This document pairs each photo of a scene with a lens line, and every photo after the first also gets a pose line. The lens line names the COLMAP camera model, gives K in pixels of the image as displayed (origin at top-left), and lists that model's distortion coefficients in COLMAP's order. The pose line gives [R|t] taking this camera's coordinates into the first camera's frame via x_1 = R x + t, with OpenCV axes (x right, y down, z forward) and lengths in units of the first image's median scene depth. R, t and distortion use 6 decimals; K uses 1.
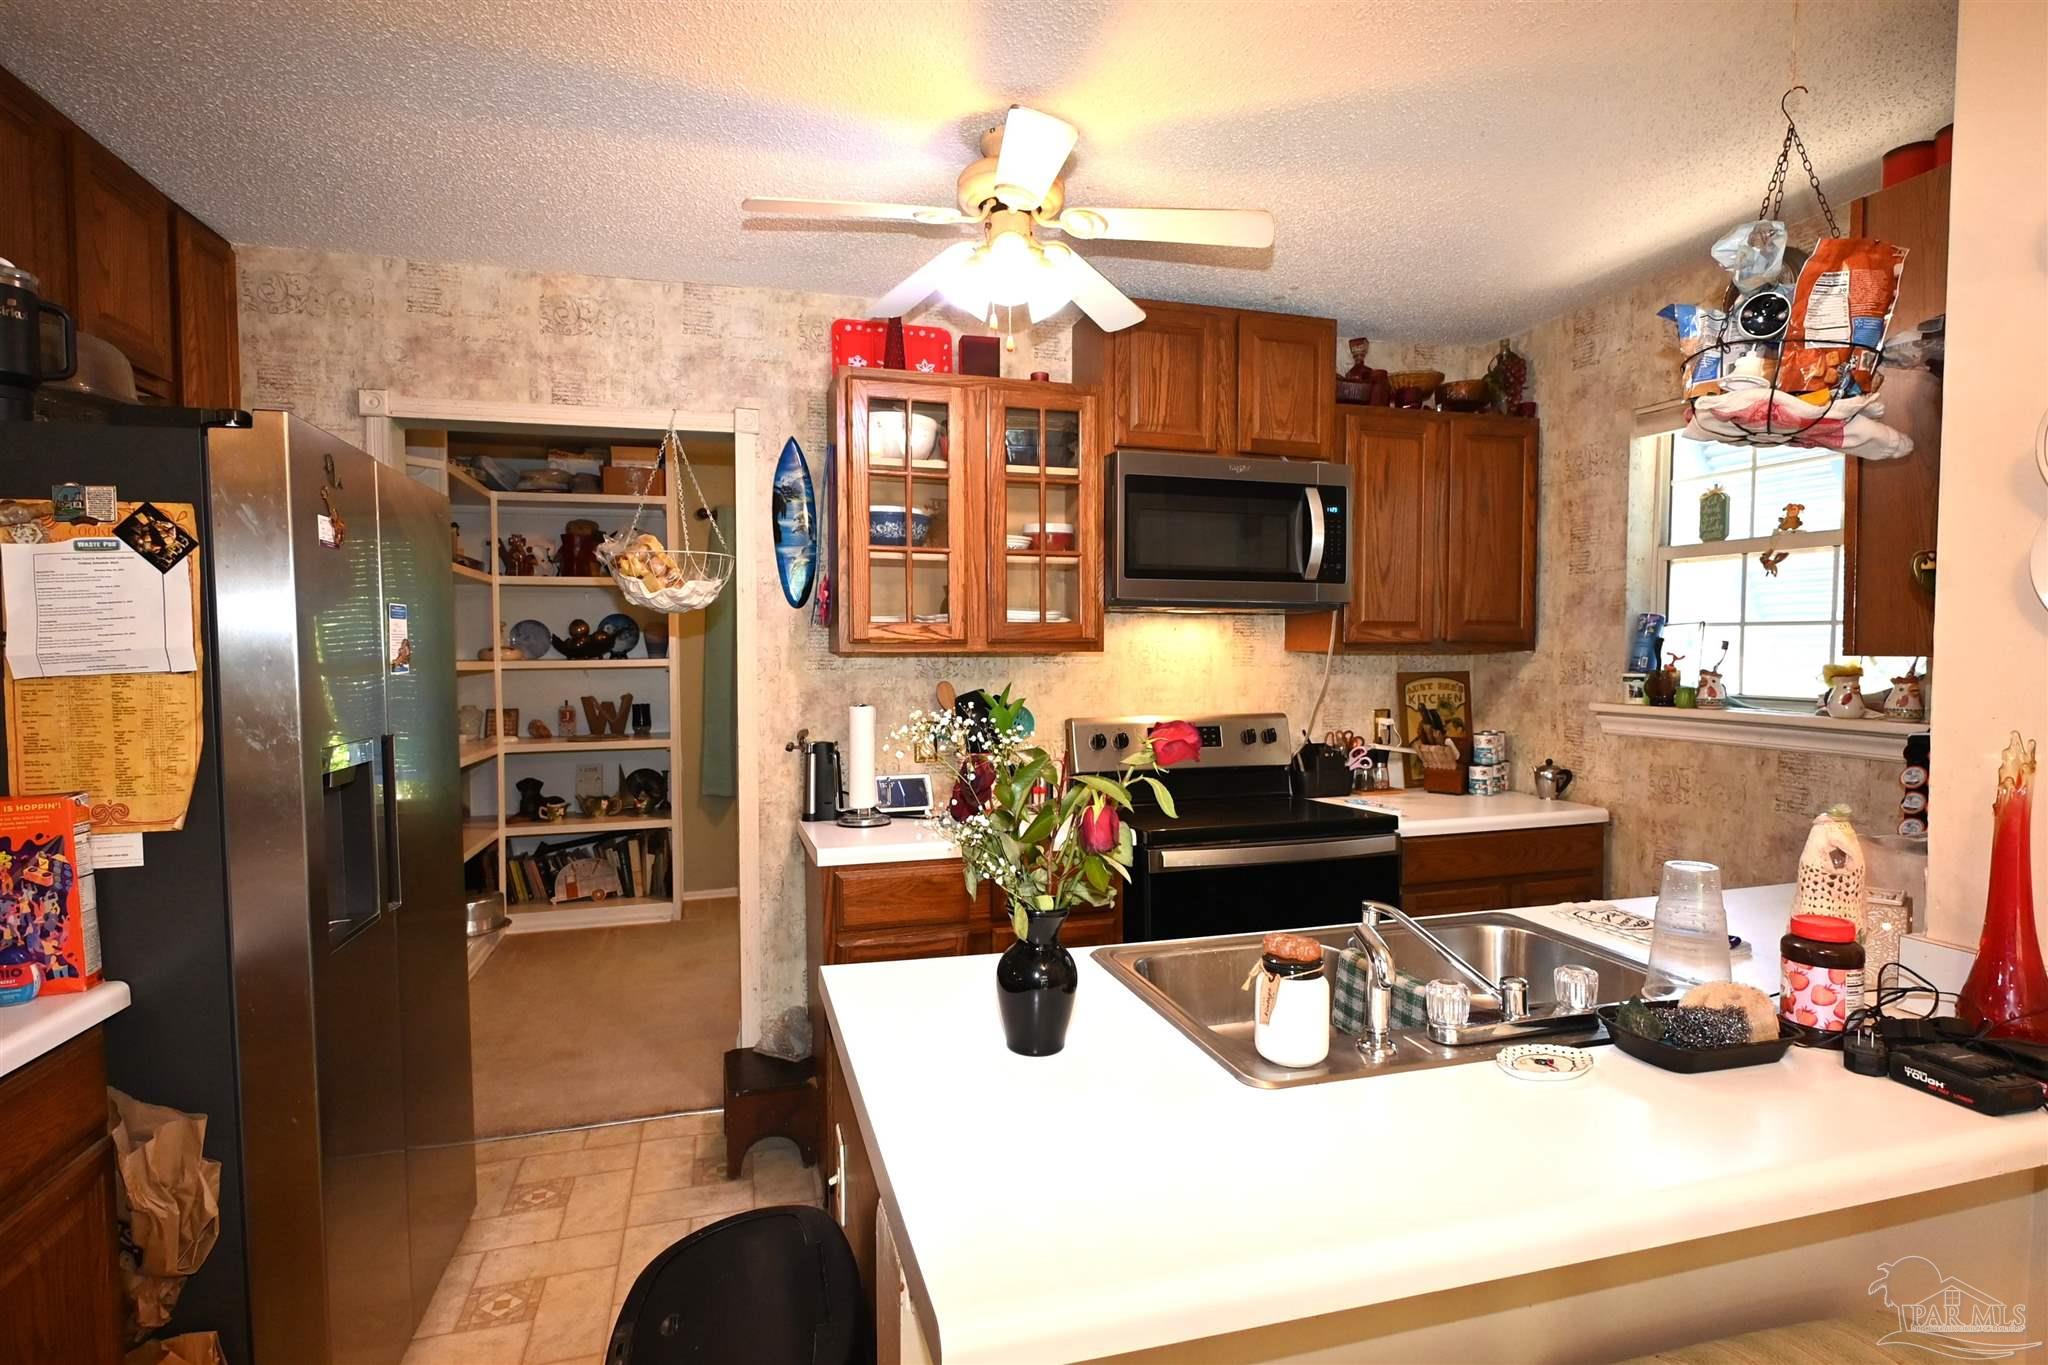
lens RADIAL K [[1017.6, 0, 1025.9], [0, 1017.6, 685.2], [0, 0, 1]] dist [-0.008955, 0.003987]
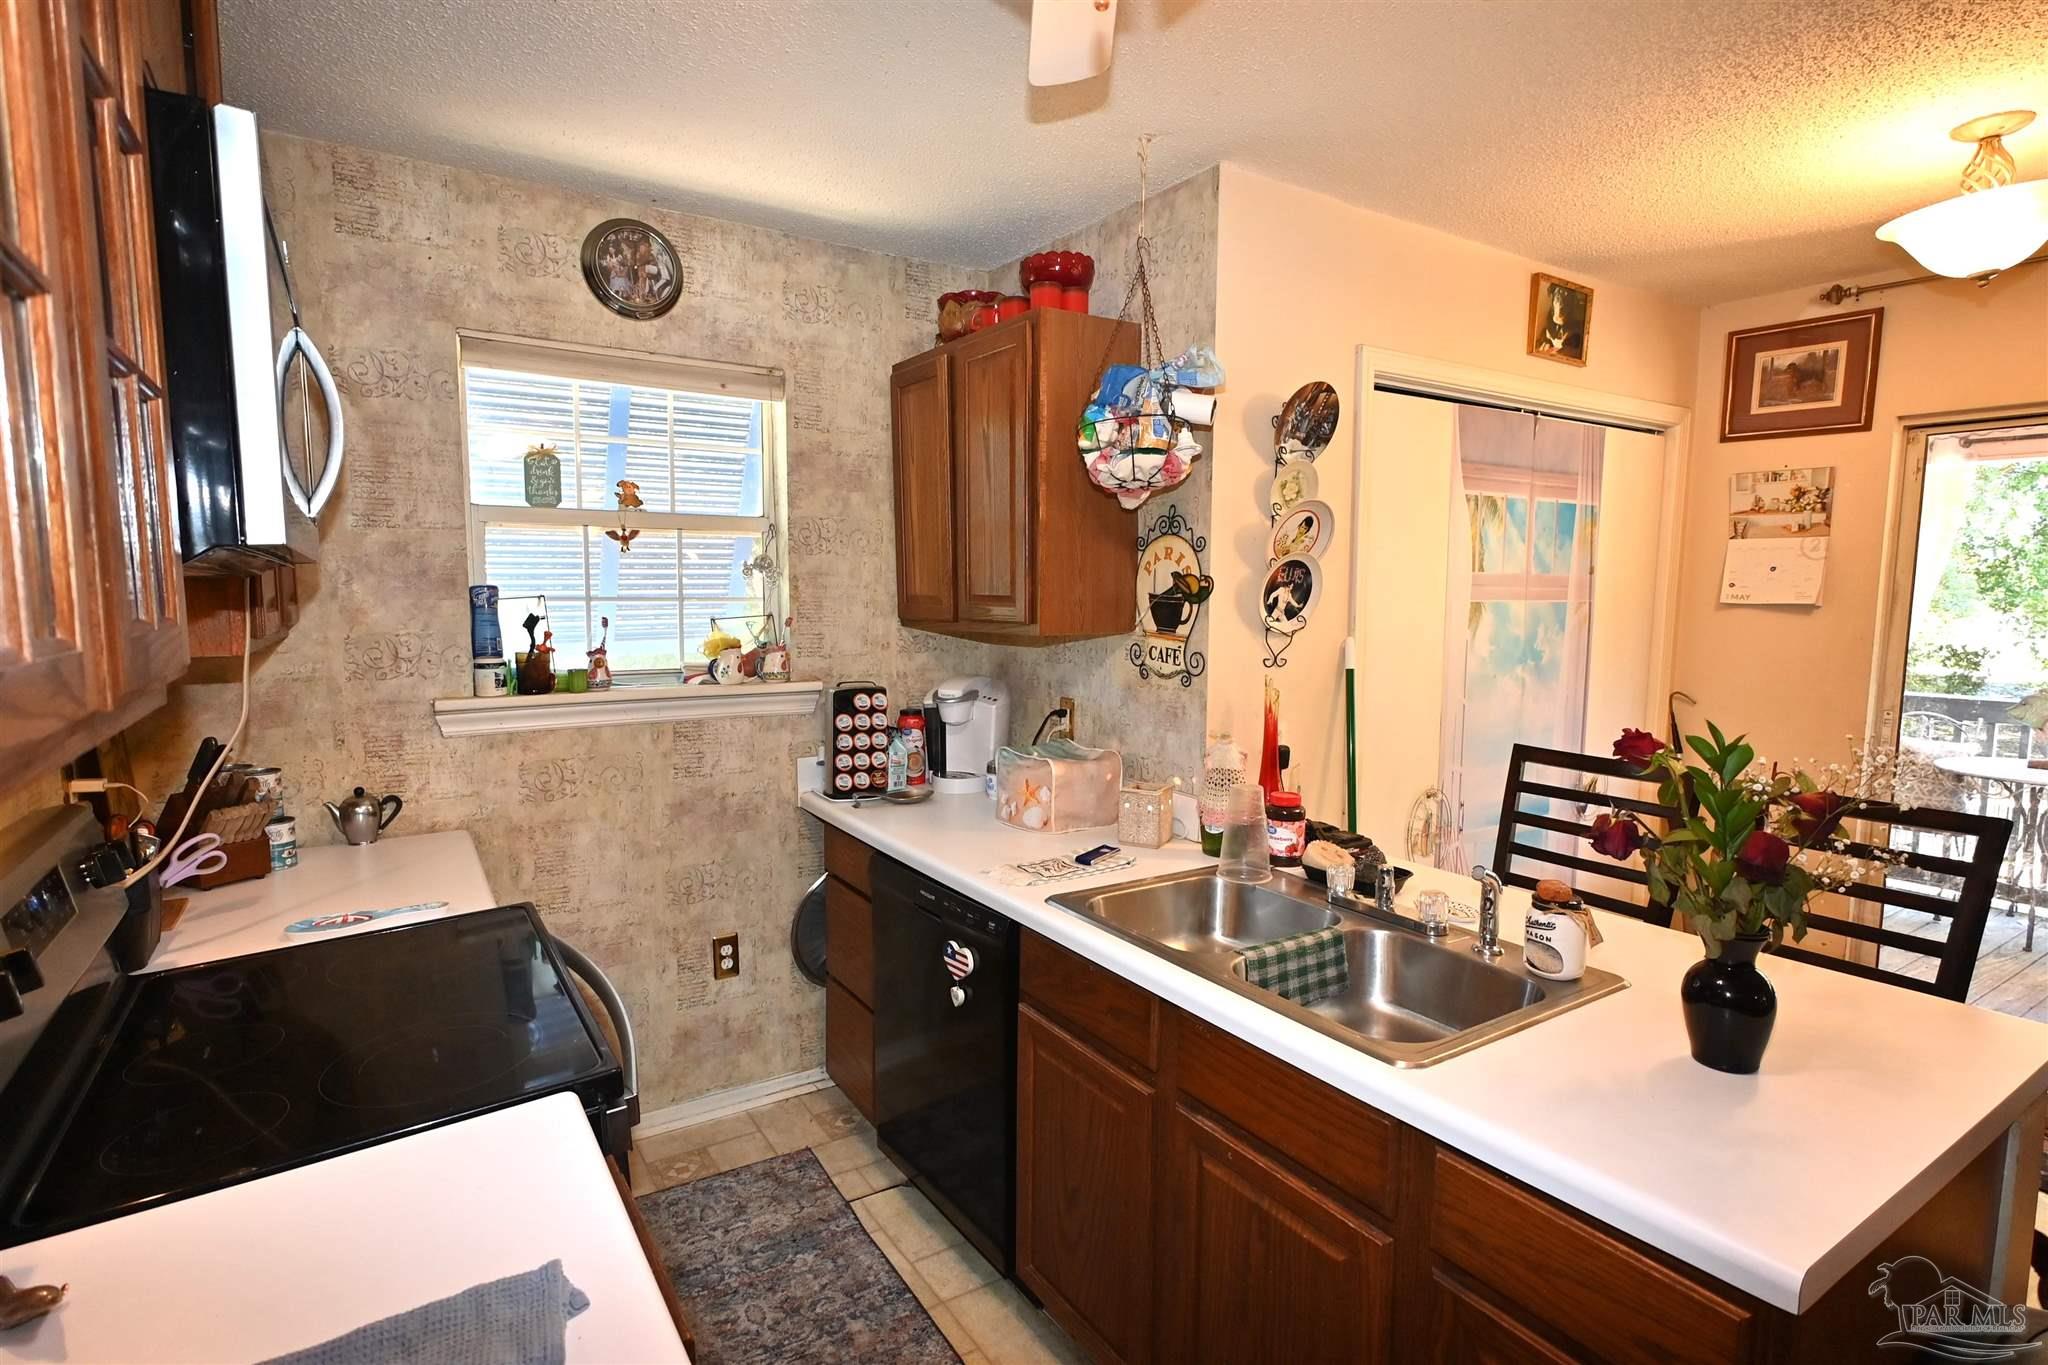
lens RADIAL K [[1017.6, 0, 1003.6], [0, 1017.6, 684.5], [0, 0, 1]] dist [-0.008955, 0.003987]
pose [[-0.279387, -0.094110, 0.955555, -0.317659], [0.033696, 0.993611, 0.107710, -0.067994], [-0.959587, 0.062292, -0.274431, 0.861337]]
